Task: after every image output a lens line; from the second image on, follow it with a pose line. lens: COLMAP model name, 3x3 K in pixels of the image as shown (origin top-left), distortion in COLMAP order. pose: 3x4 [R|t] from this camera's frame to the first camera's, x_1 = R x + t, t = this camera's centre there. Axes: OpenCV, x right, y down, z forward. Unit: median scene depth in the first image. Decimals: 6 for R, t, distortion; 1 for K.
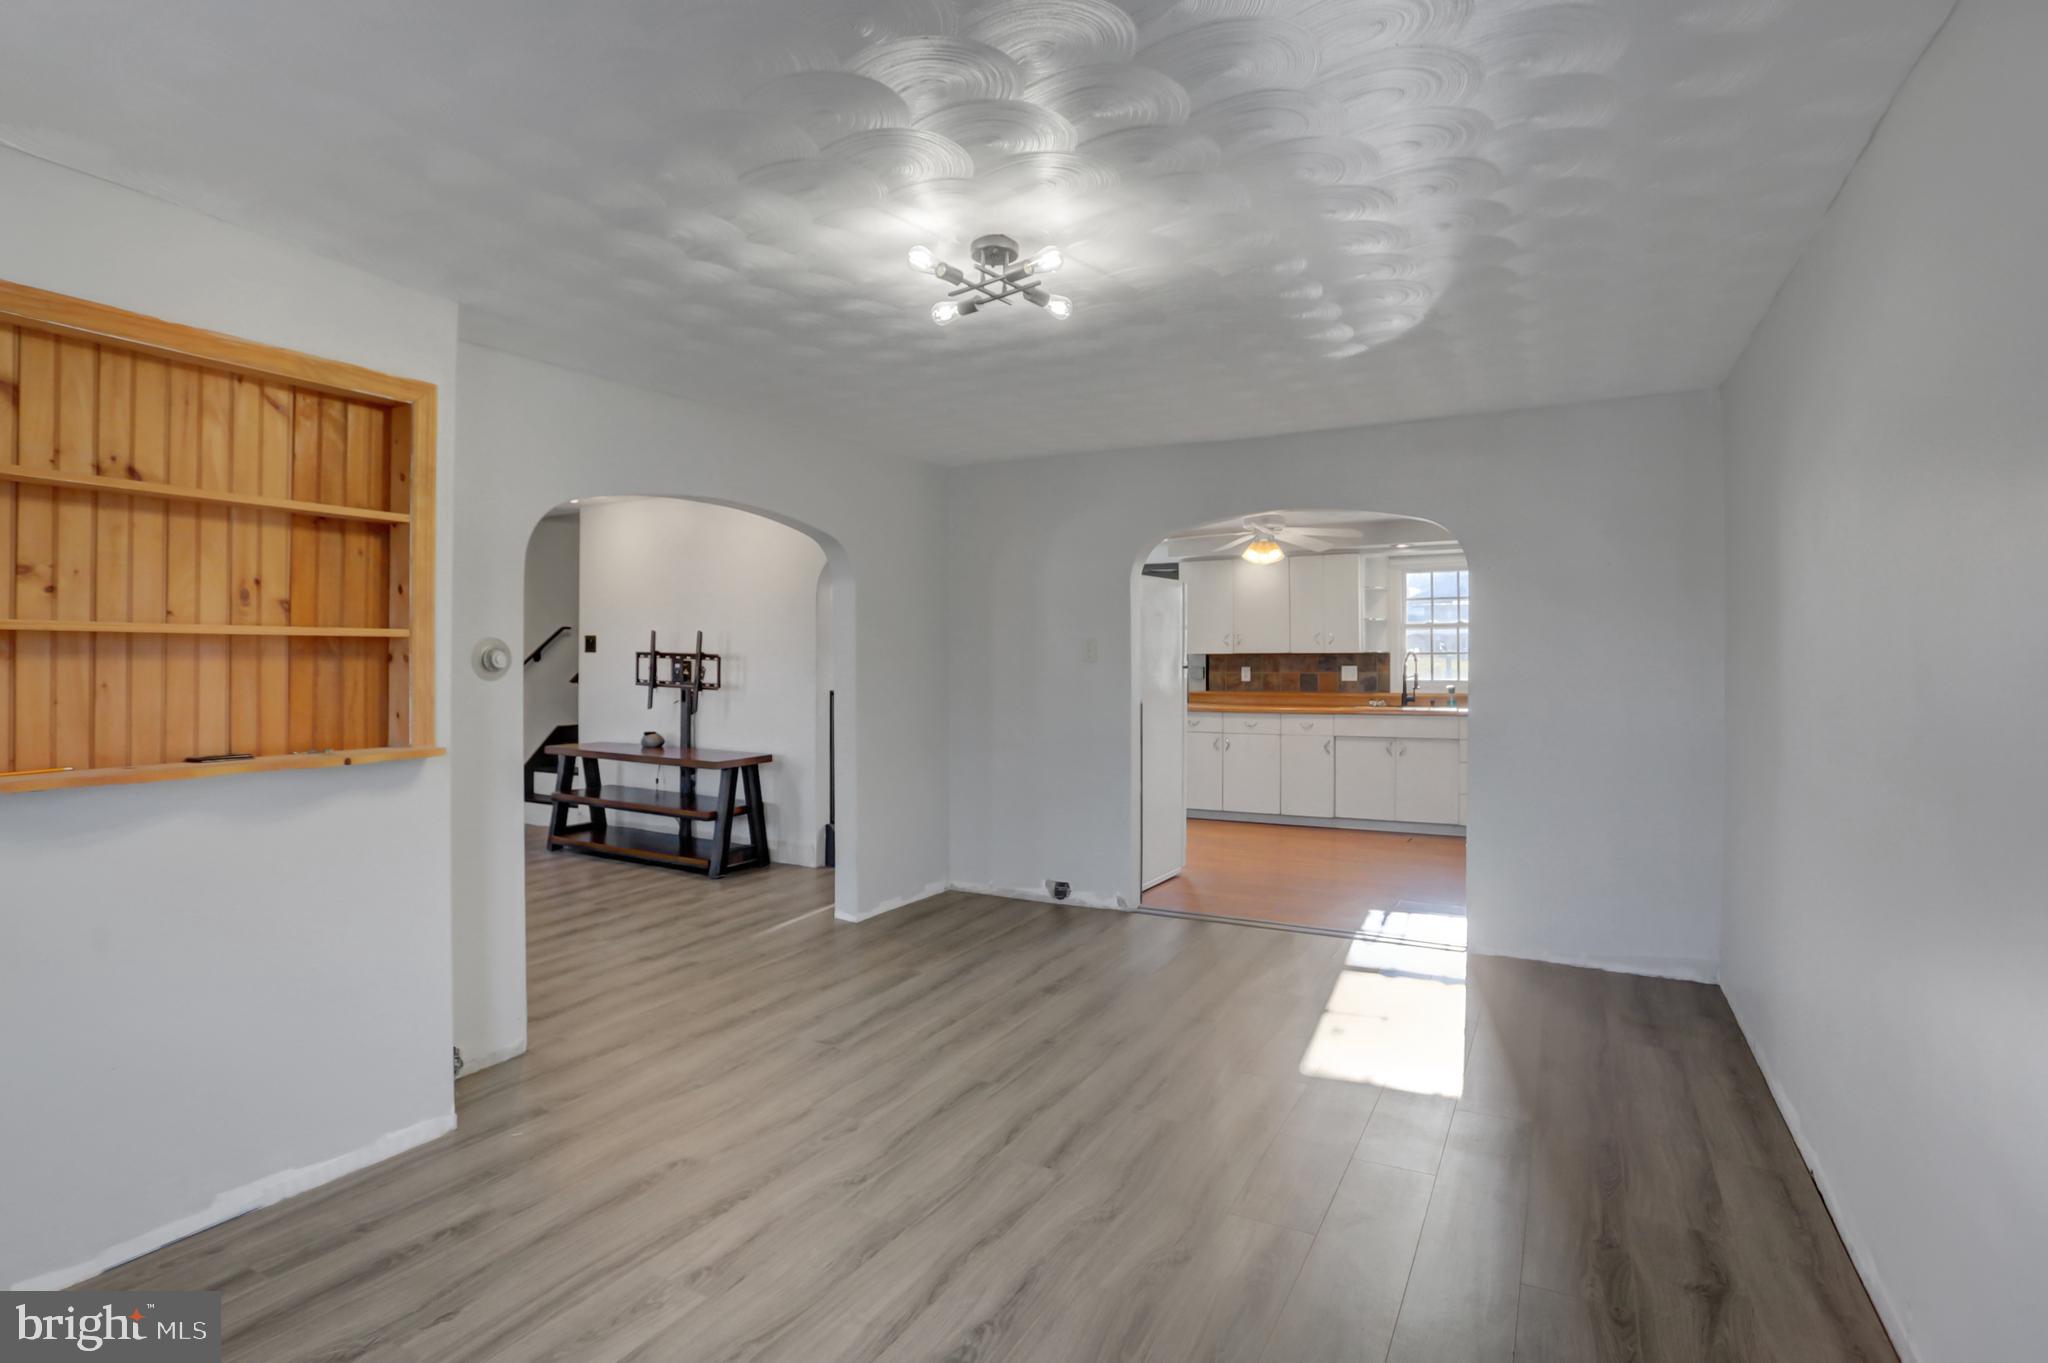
lens RADIAL K [[1015.2, 0, 993.3], [0, 1015.2, 663.6], [0, 0, 1]] dist [-0.081314, 0.035780]
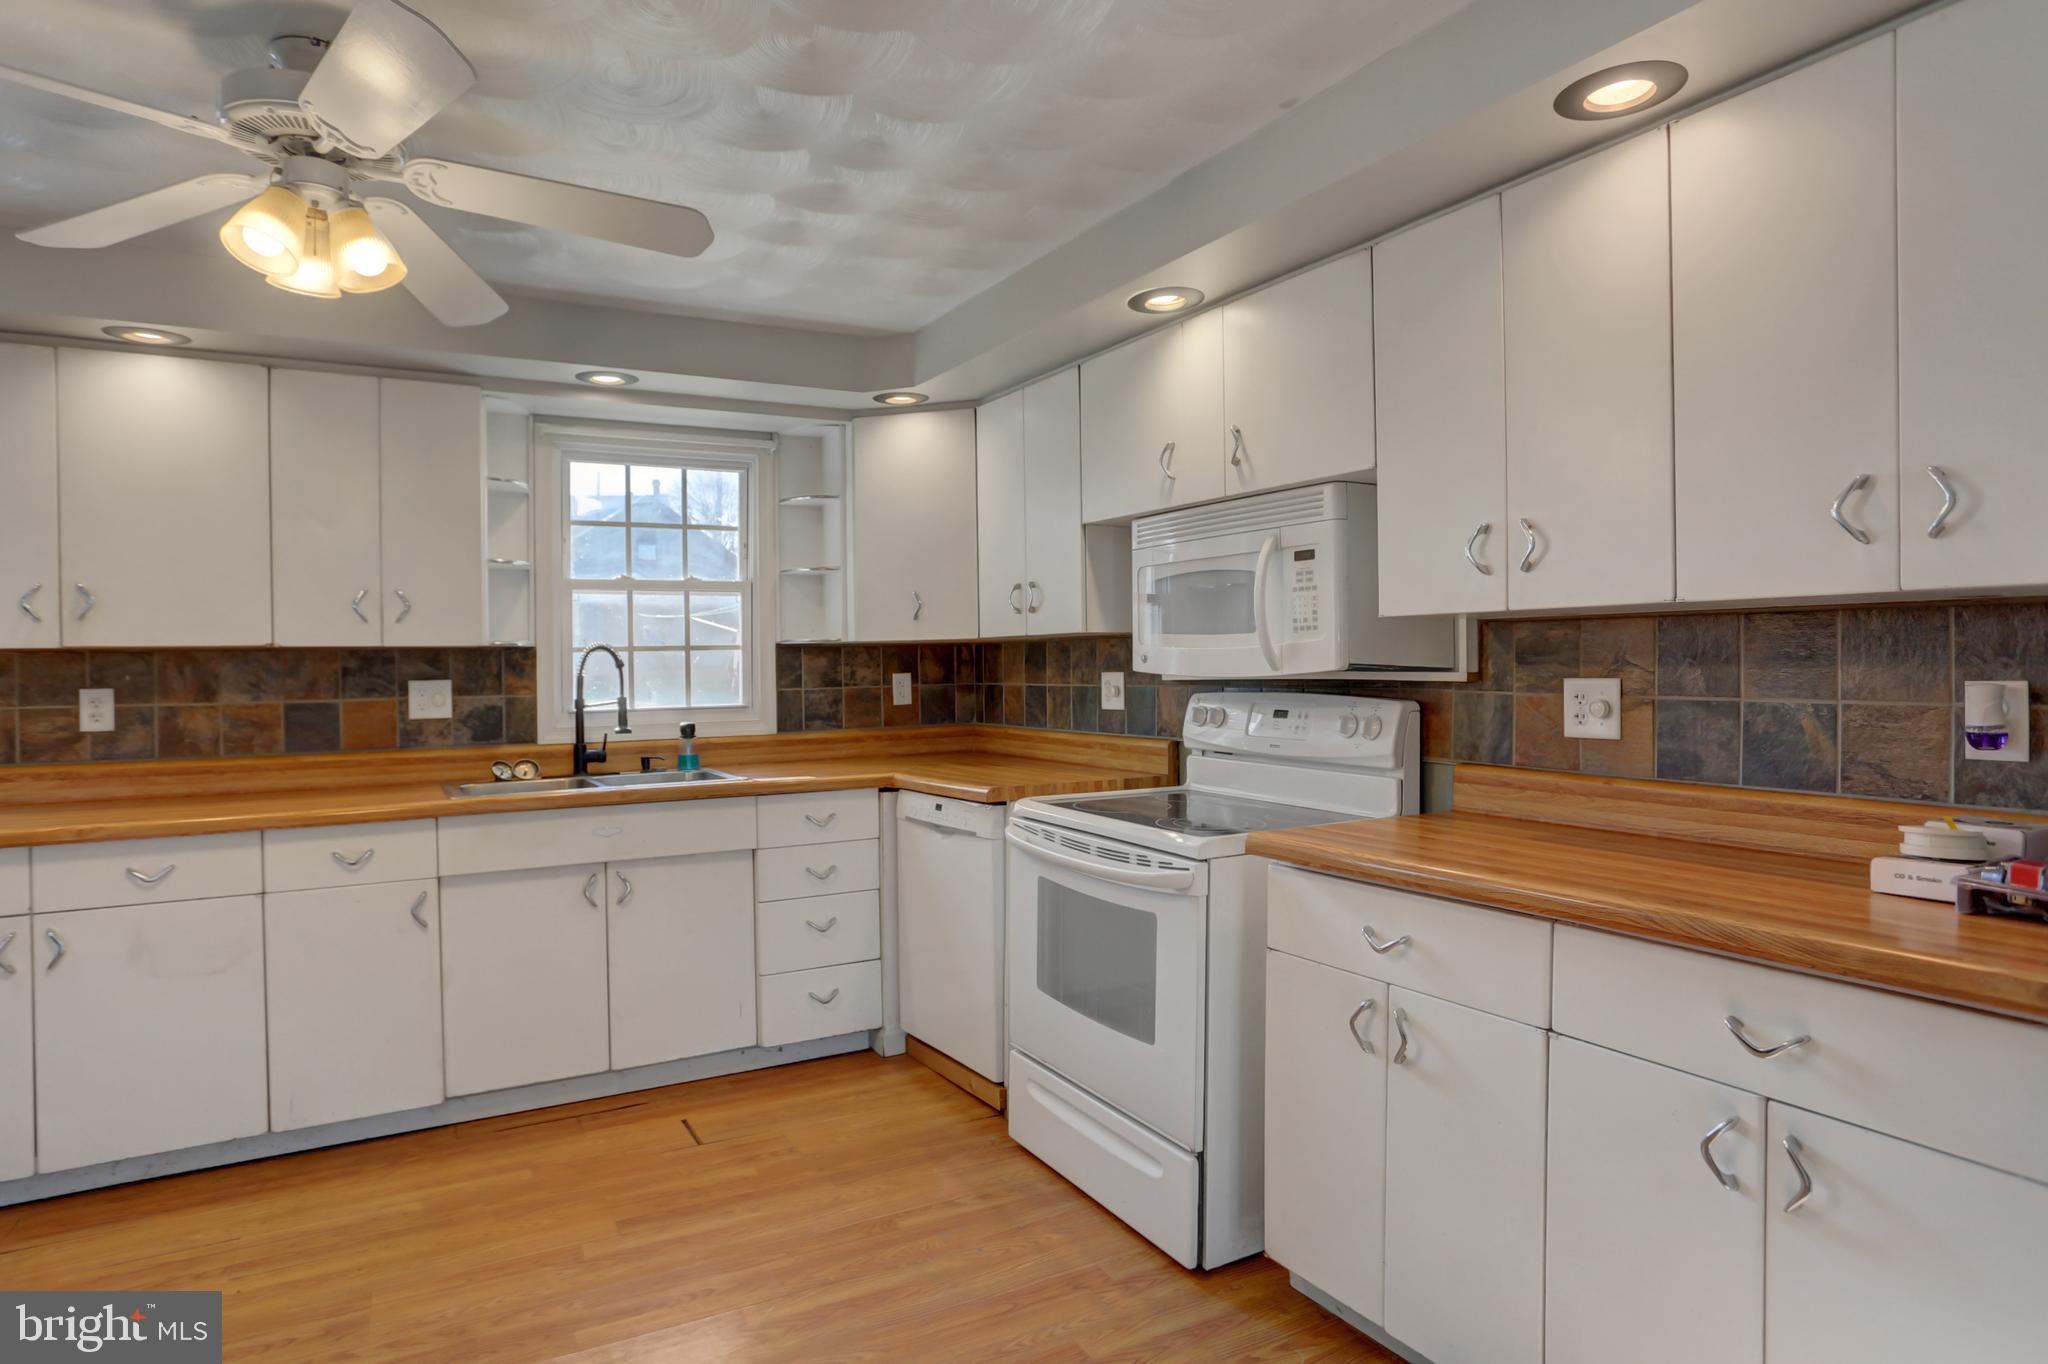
lens RADIAL K [[1118.6, 0, 1003.8], [0, 1118.6, 672.8], [0, 0, 1]] dist [-0.066528, 0.037264]
pose [[0.512688, -0.012107, 0.858490, 0.106491], [0.011097, 0.999910, 0.007475, -0.001362], [-0.858503, 0.005695, 0.512776, 0.621116]]
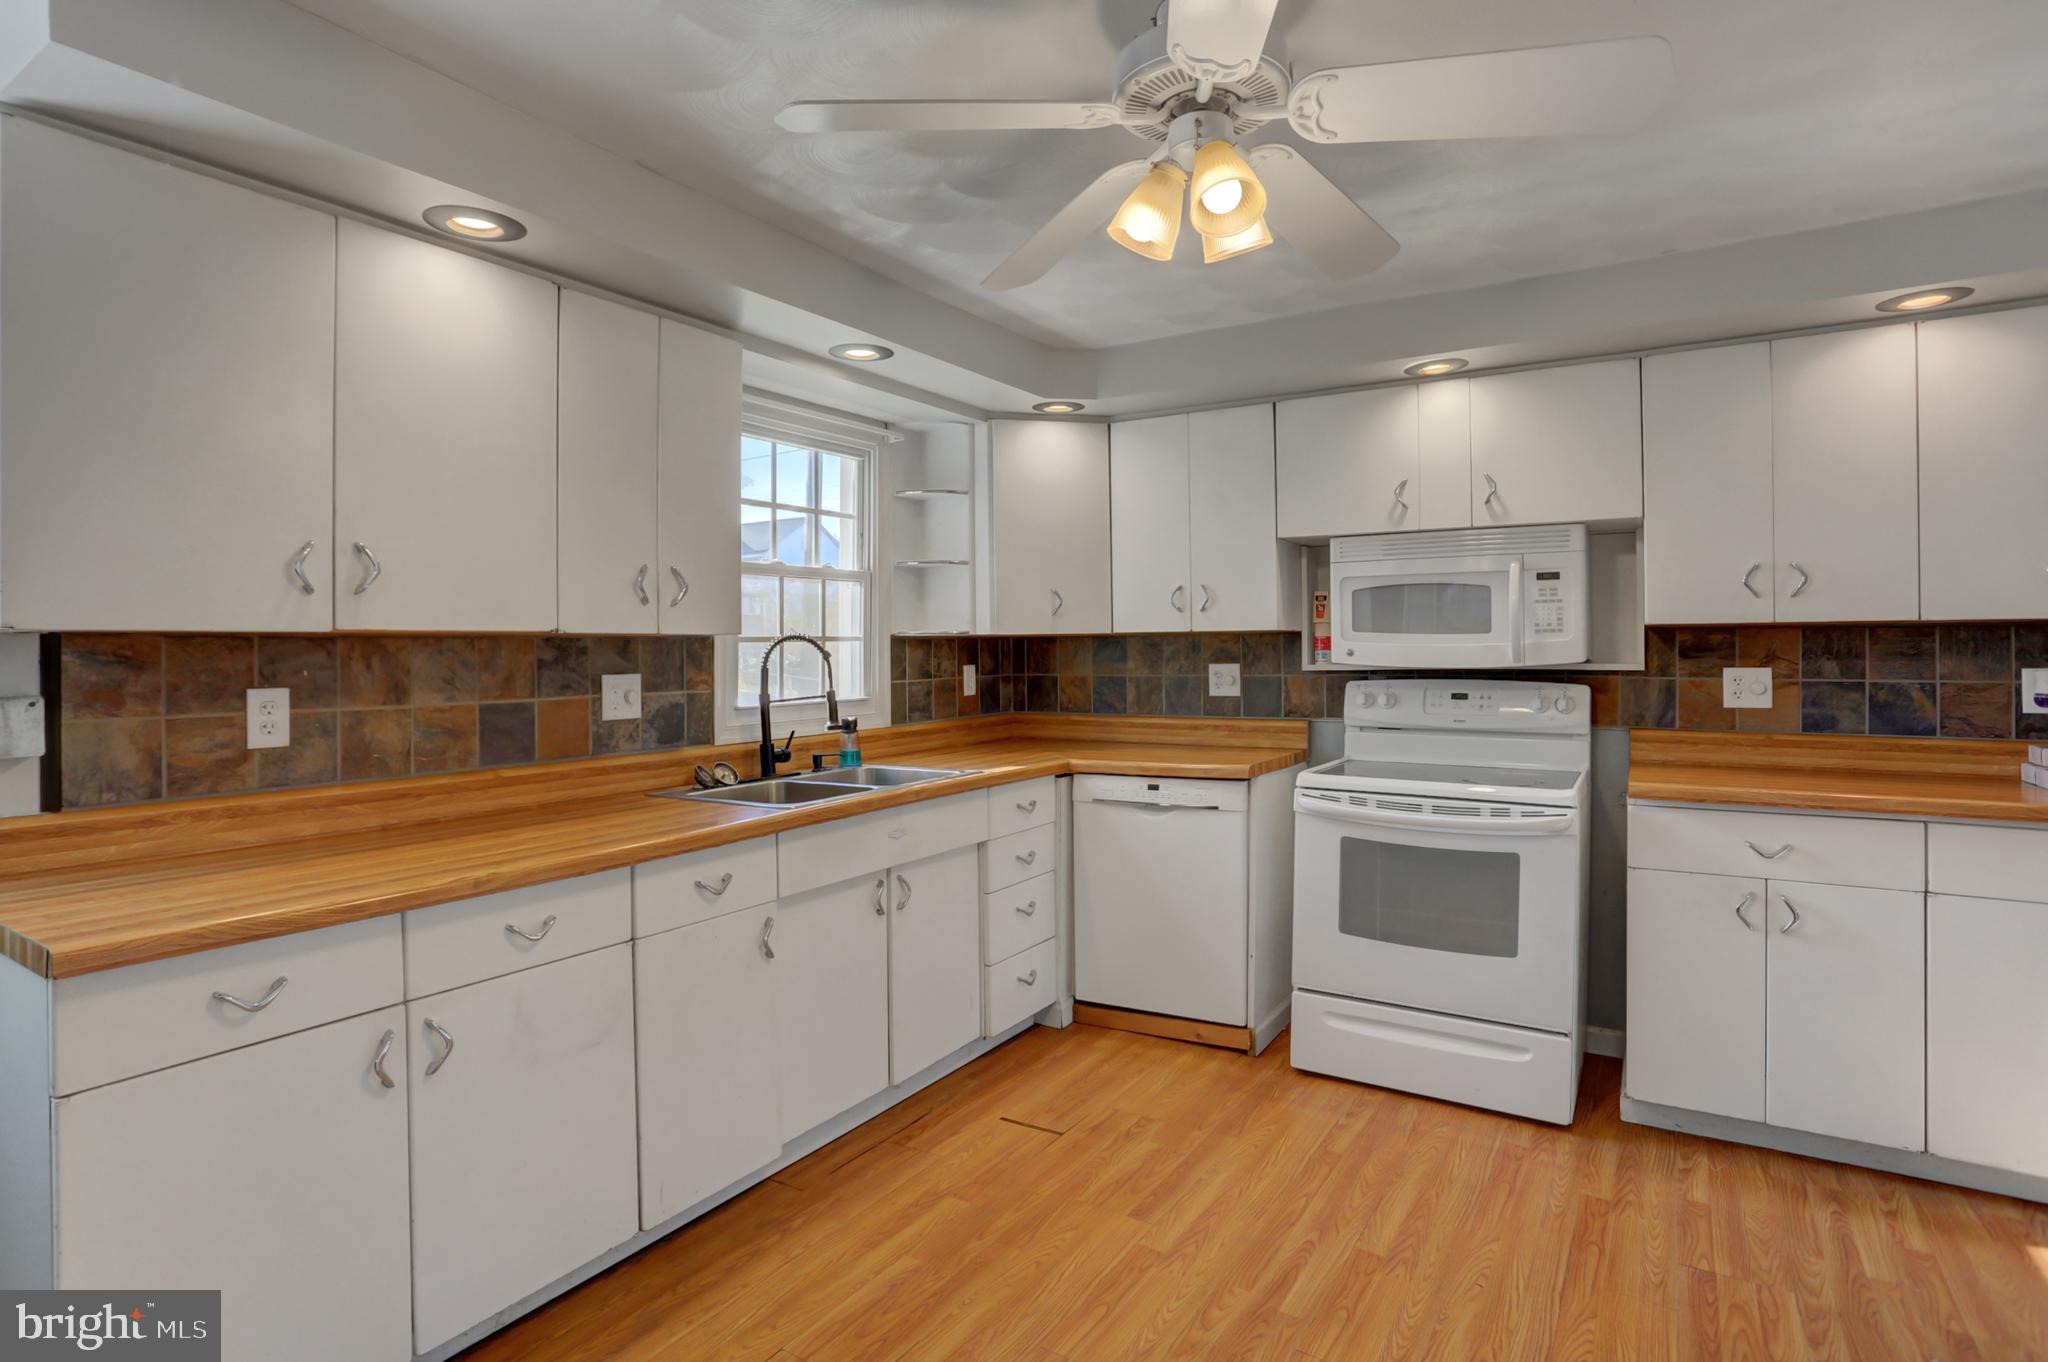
lens RADIAL K [[1032.7, 0, 1004.7], [0, 1032.7, 648.9], [0, 0, 1]] dist [-0.069631, 0.031480]
pose [[0.057113, 0.001465, 0.998367, 0.024896], [0.007293, 0.999972, -0.001885, -0.004743], [-0.998341, 0.007389, 0.057101, 0.900781]]
